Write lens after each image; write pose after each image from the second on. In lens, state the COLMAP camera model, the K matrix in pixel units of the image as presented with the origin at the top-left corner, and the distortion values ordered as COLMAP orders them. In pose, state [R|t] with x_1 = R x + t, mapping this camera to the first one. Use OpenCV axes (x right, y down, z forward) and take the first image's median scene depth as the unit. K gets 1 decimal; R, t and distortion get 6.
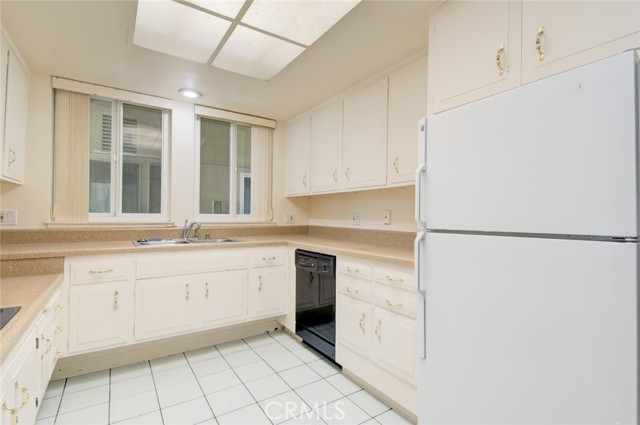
lens RADIAL K [[297.3, 0, 320.0], [0, 297.3, 212.5], [0, 0, 1]] dist [0.002269, -0.000246]
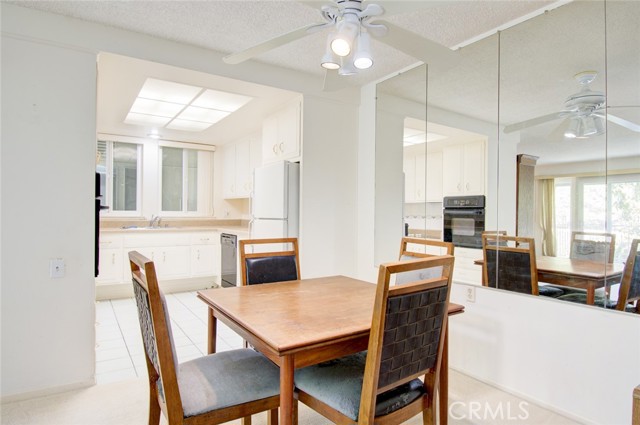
lens RADIAL K [[367.3, 0, 320.0], [0, 367.3, 212.5], [0, 0, 1]] dist [-0.023692, -0.000007]
pose [[0.999721, -0.000505, -0.023598, 0.502742], [0.000700, 0.999966, 0.008244, -0.003221], [0.023593, -0.008259, 0.999688, -0.951447]]
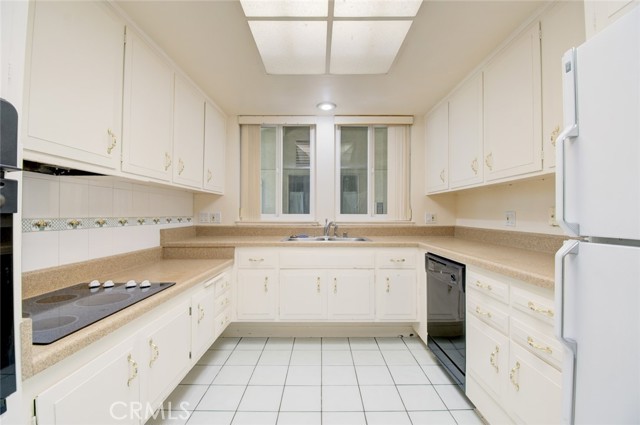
lens RADIAL K [[271.1, 0, 331.9], [0, 271.1, 212.5], [0, 0, 1]] dist [-0.001552, -0.000483]
pose [[0.838037, -0.011641, -0.545489, 0.133047], [0.010970, 0.999930, -0.004486, 0.003136], [0.545503, -0.002225, 0.838106, 0.161193]]
